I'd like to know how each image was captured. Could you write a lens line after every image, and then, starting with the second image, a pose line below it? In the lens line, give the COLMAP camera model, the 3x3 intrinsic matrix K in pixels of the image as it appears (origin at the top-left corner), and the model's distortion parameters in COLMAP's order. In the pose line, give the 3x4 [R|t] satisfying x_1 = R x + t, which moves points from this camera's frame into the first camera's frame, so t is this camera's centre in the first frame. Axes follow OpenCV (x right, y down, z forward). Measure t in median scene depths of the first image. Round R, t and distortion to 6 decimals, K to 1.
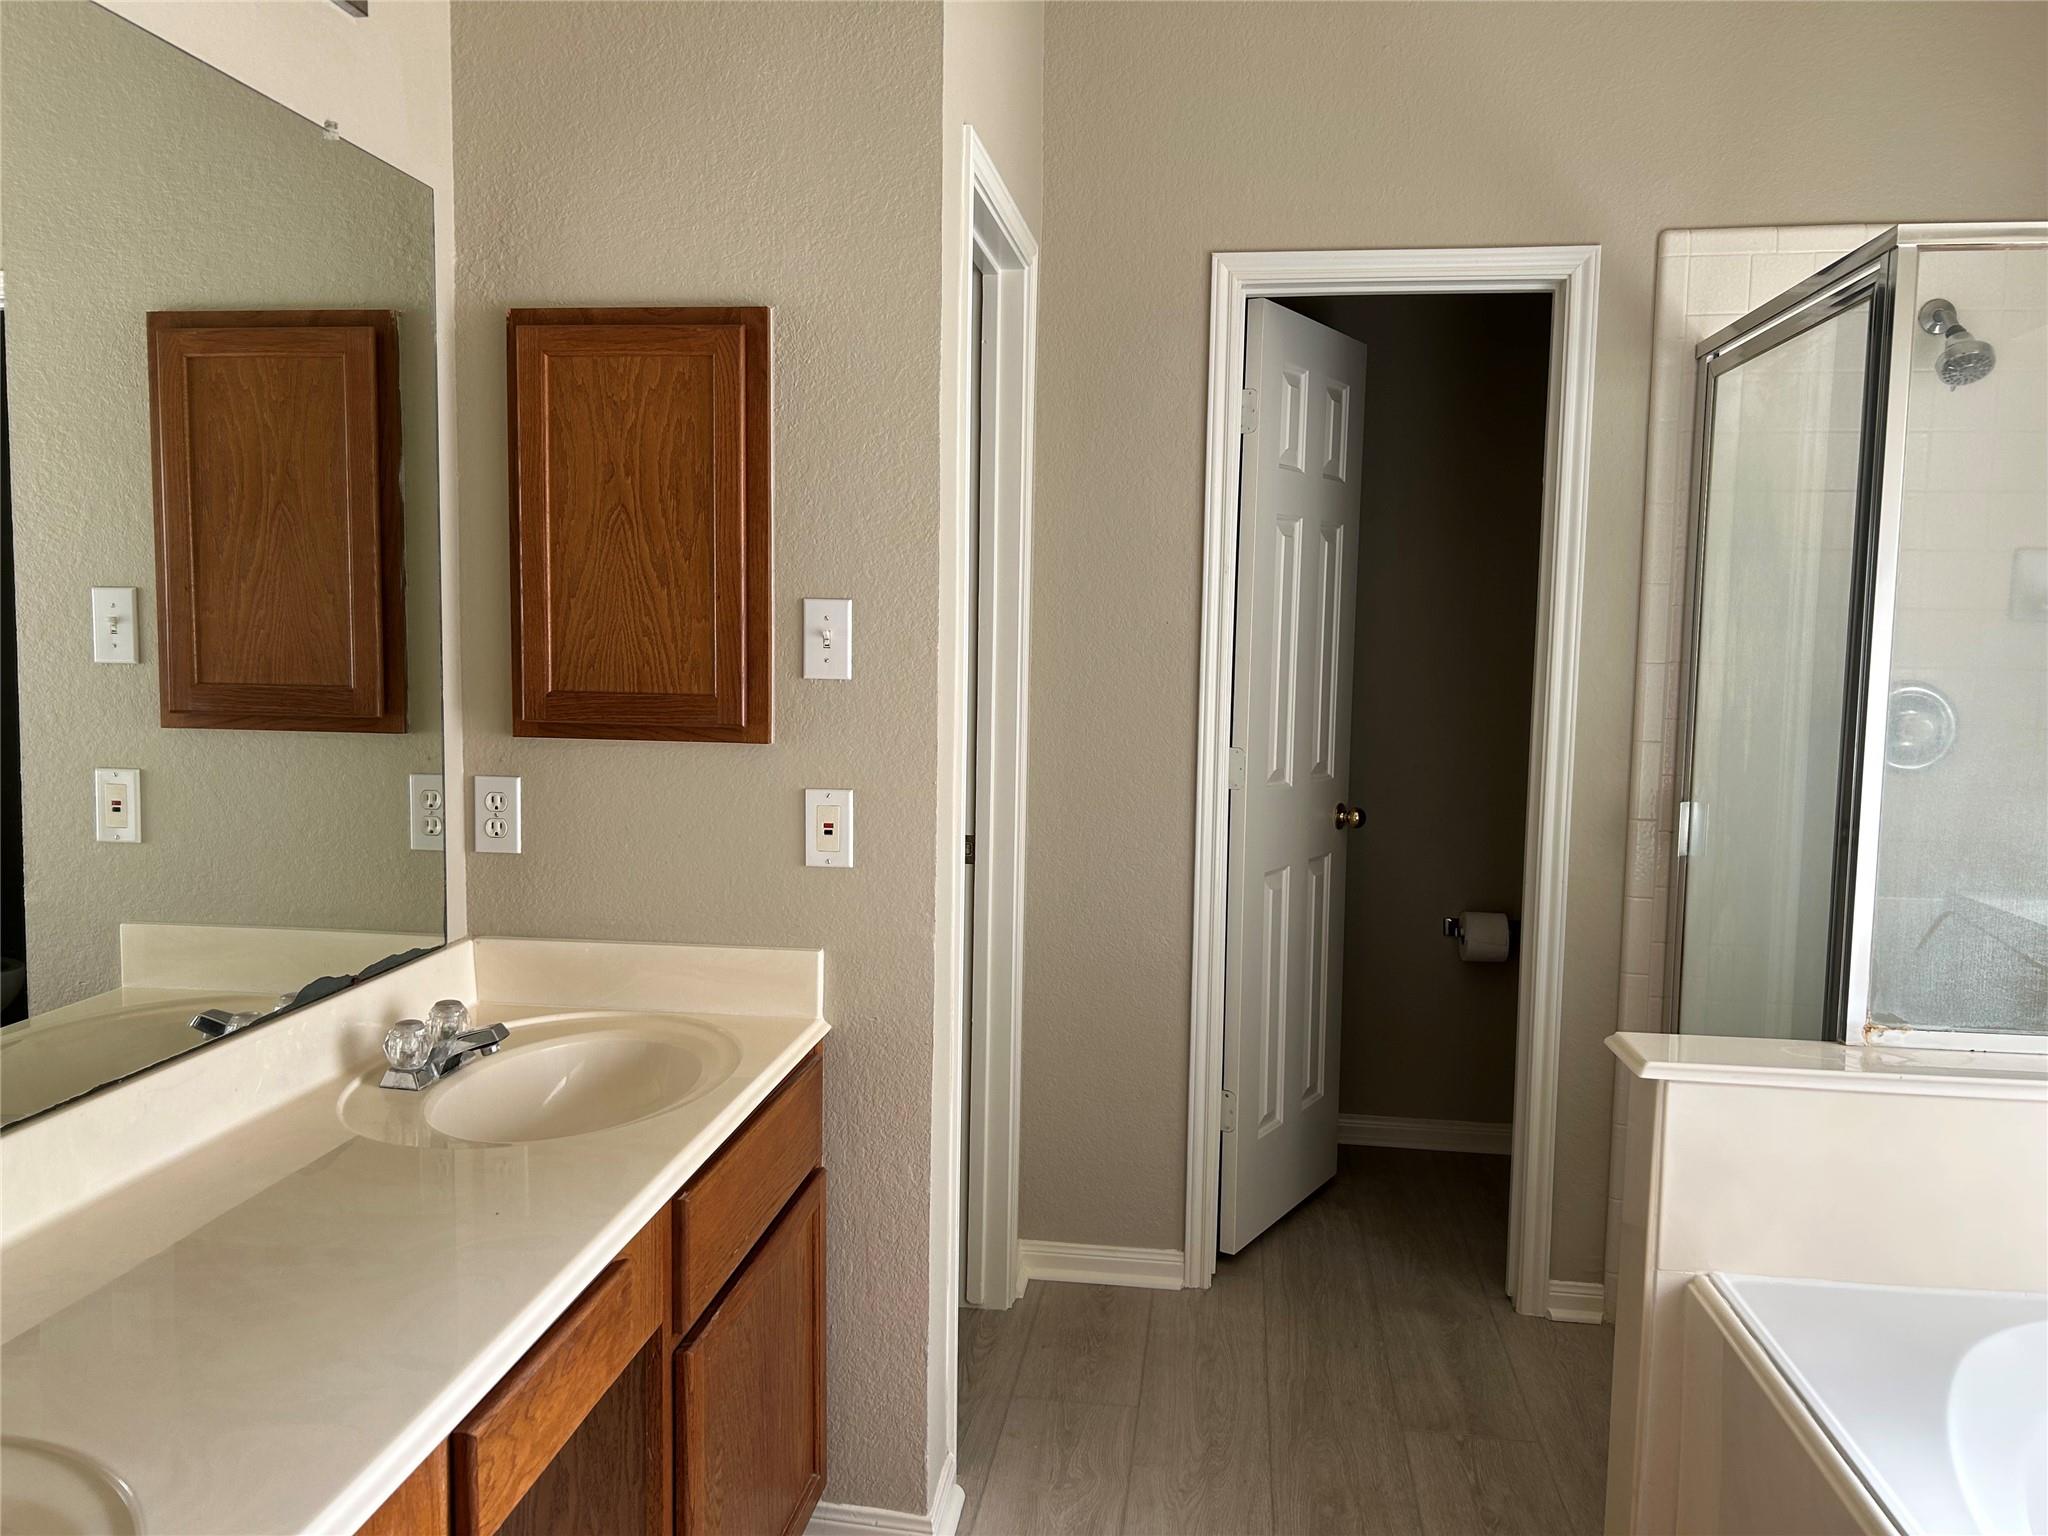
lens RADIAL K [[1560.9, 0, 1037.5], [0, 1560.9, 771.0], [0, 0, 1]] dist [0.042038, -0.051265]
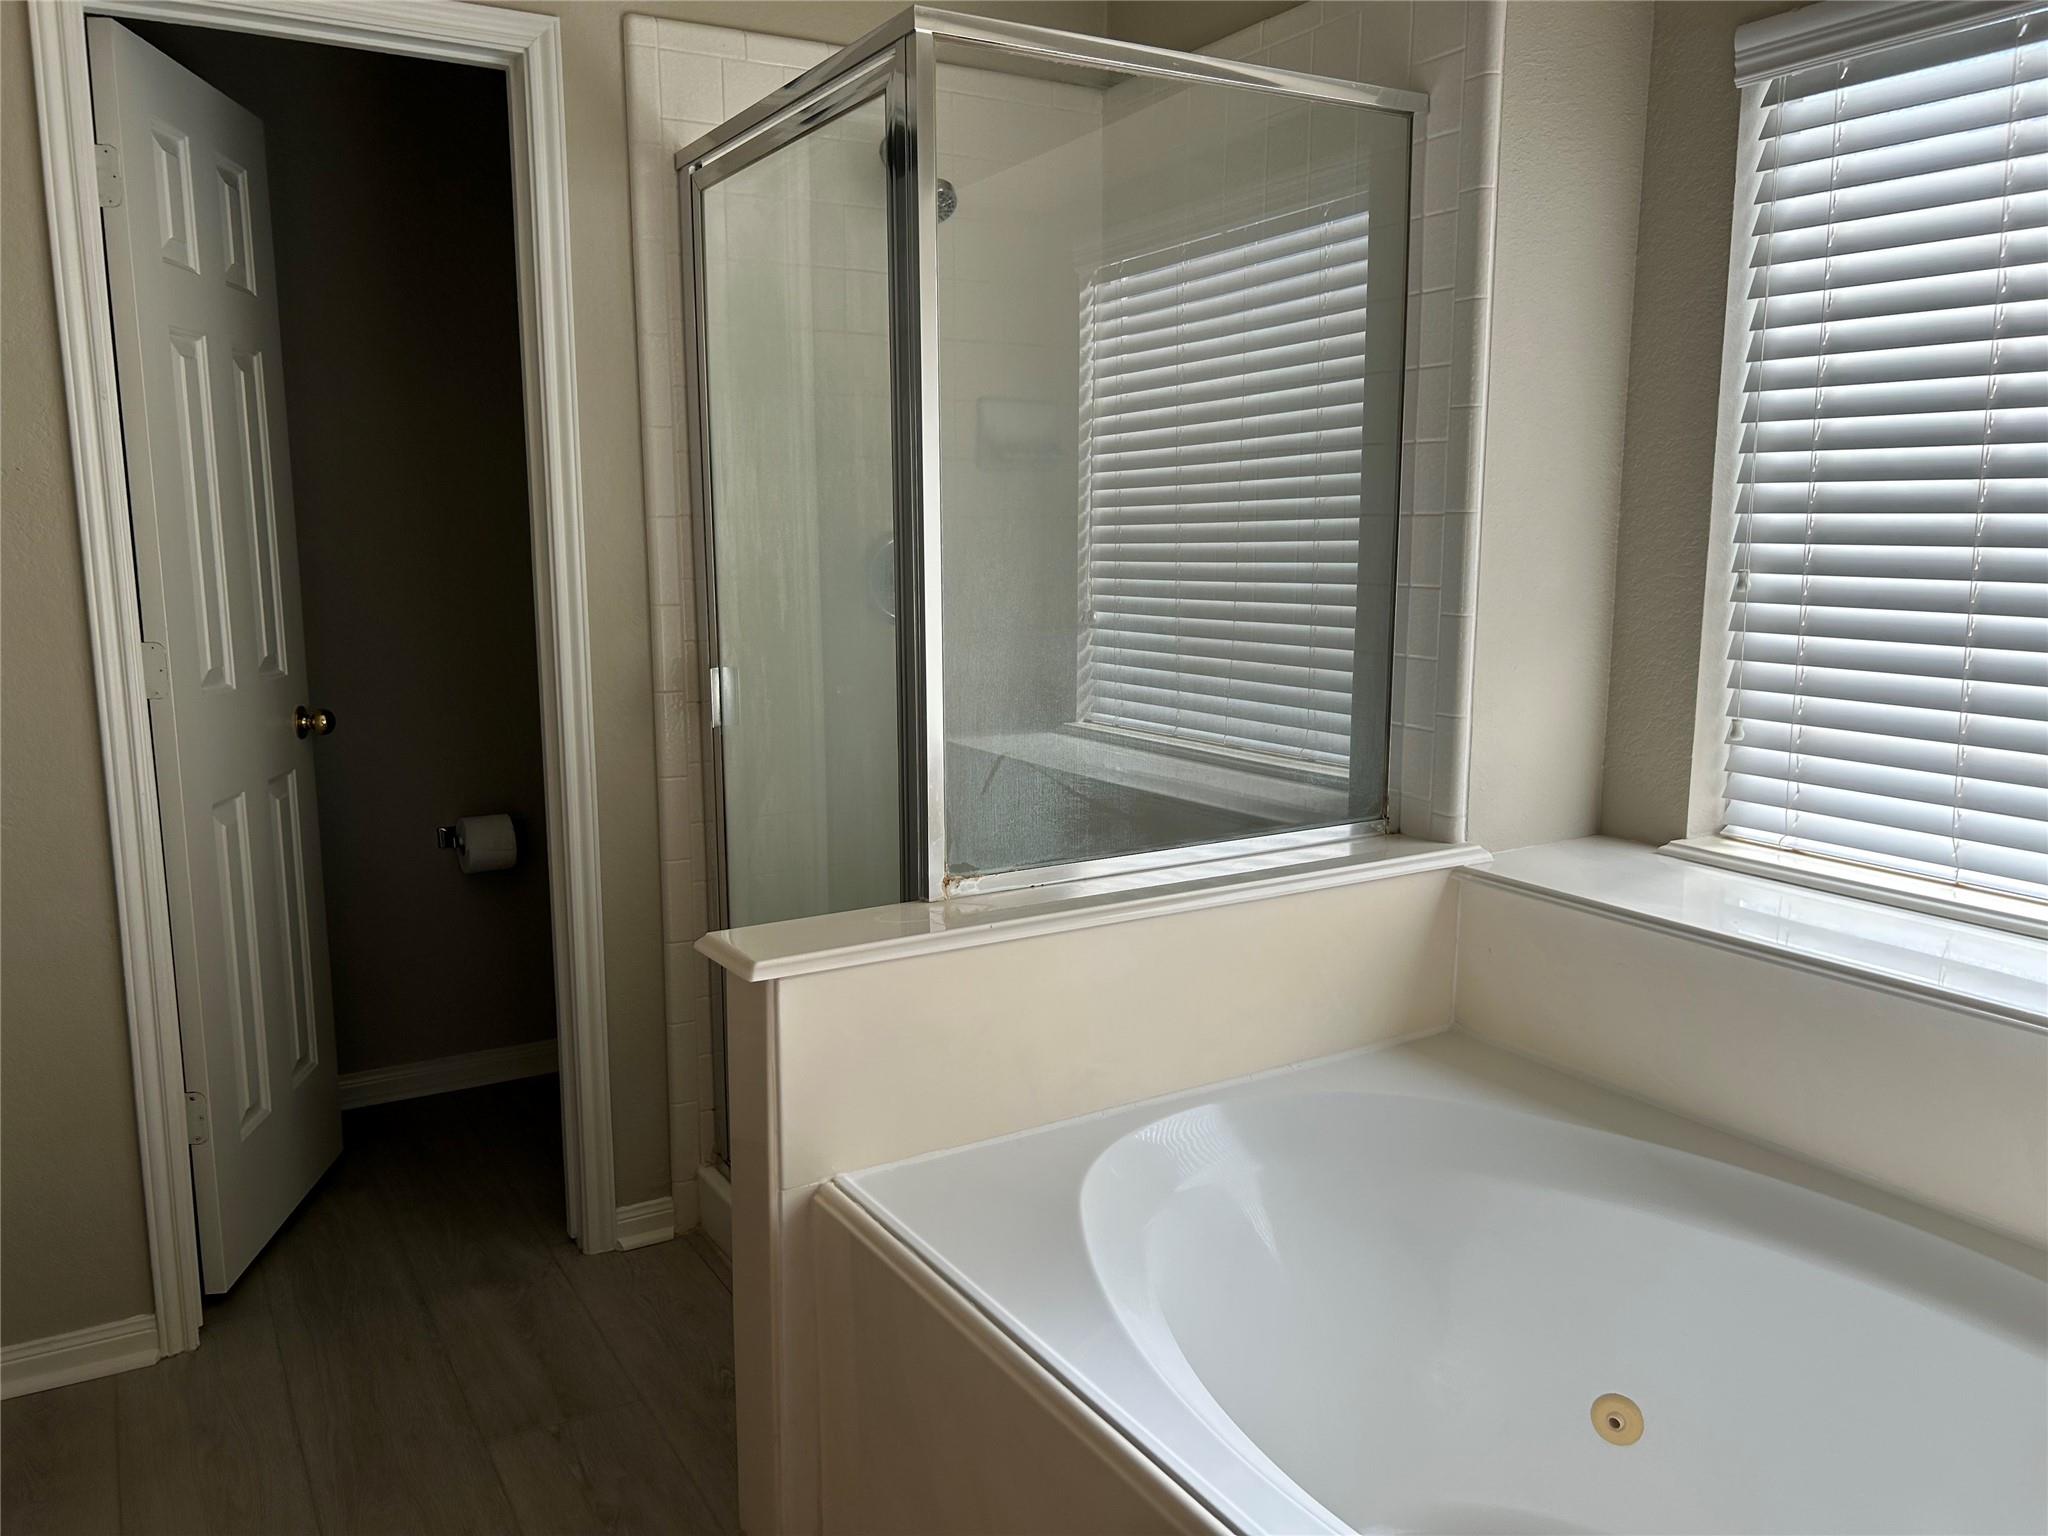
lens RADIAL K [[1560.9, 0, 1037.5], [0, 1560.9, 771.0], [0, 0, 1]] dist [0.042038, -0.051265]
pose [[0.789922, -0.119104, 0.601529, 0.004110], [0.077055, 0.992460, 0.095321, 0.007281], [-0.608347, -0.028945, 0.793143, 0.157370]]
